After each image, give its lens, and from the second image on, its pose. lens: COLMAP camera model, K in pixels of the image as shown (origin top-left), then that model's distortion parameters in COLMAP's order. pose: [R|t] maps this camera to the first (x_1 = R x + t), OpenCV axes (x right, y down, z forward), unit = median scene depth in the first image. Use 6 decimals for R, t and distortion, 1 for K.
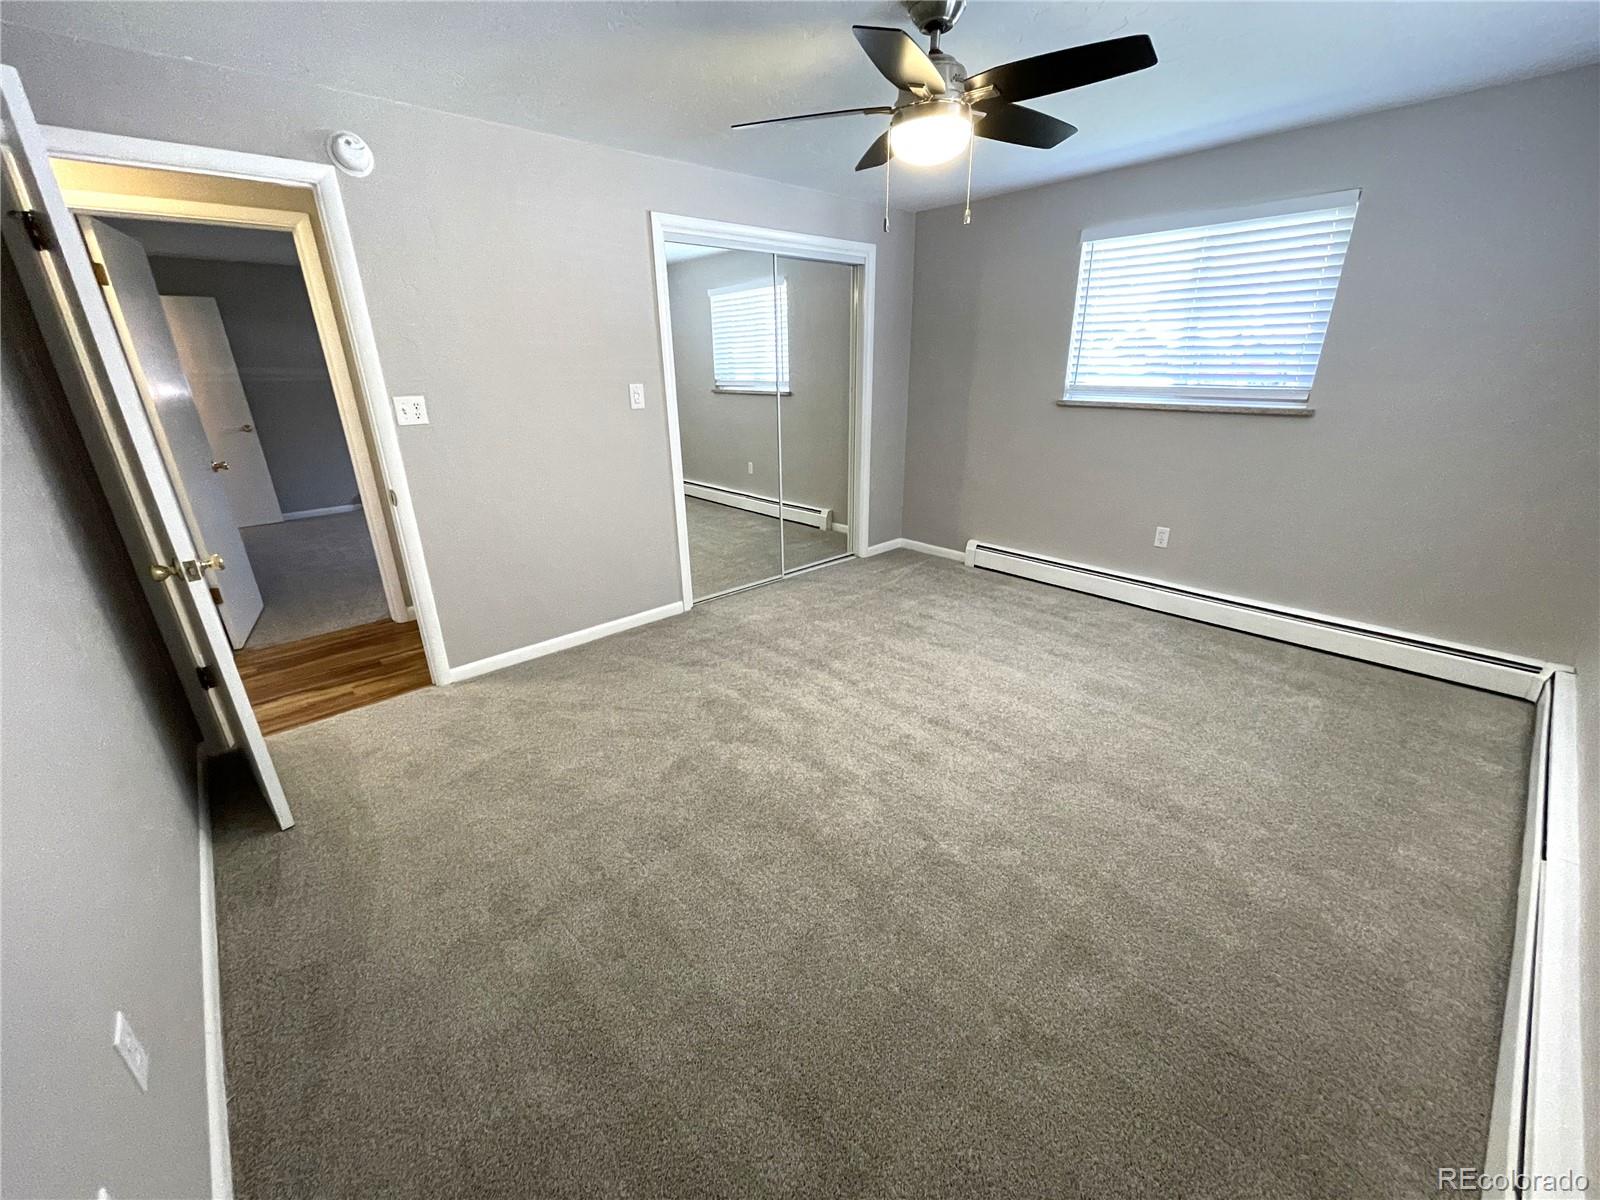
lens RADIAL K [[642.4, 0, 804.9], [0, 642.4, 601.1], [0, 0, 1]] dist [-0.000052, -0.001298]
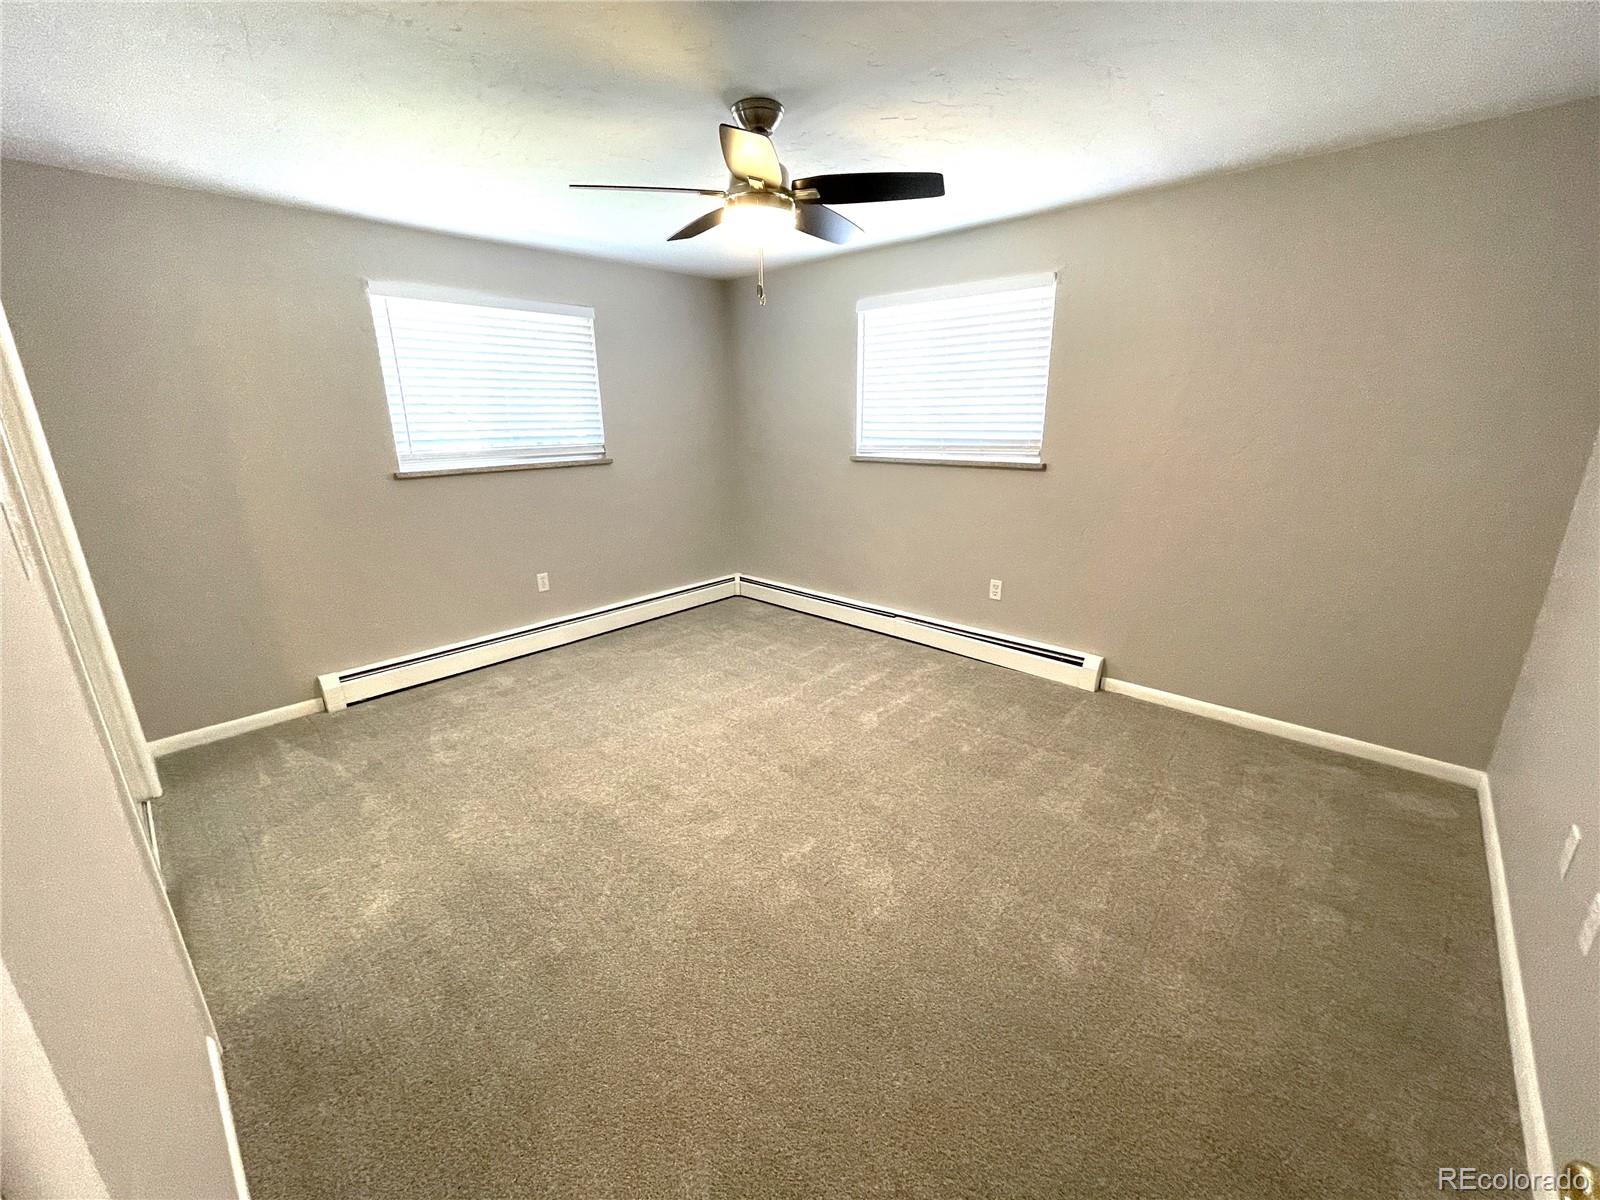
lens RADIAL K [[642.4, 0, 781.4], [0, 642.4, 621.4], [0, 0, 1]] dist [-0.000052, -0.001298]
pose [[-0.074150, -0.292801, 0.953294, -0.510012], [0.362766, 0.882515, 0.299278, -0.208406], [-0.928926, 0.368014, 0.040780, 0.564732]]
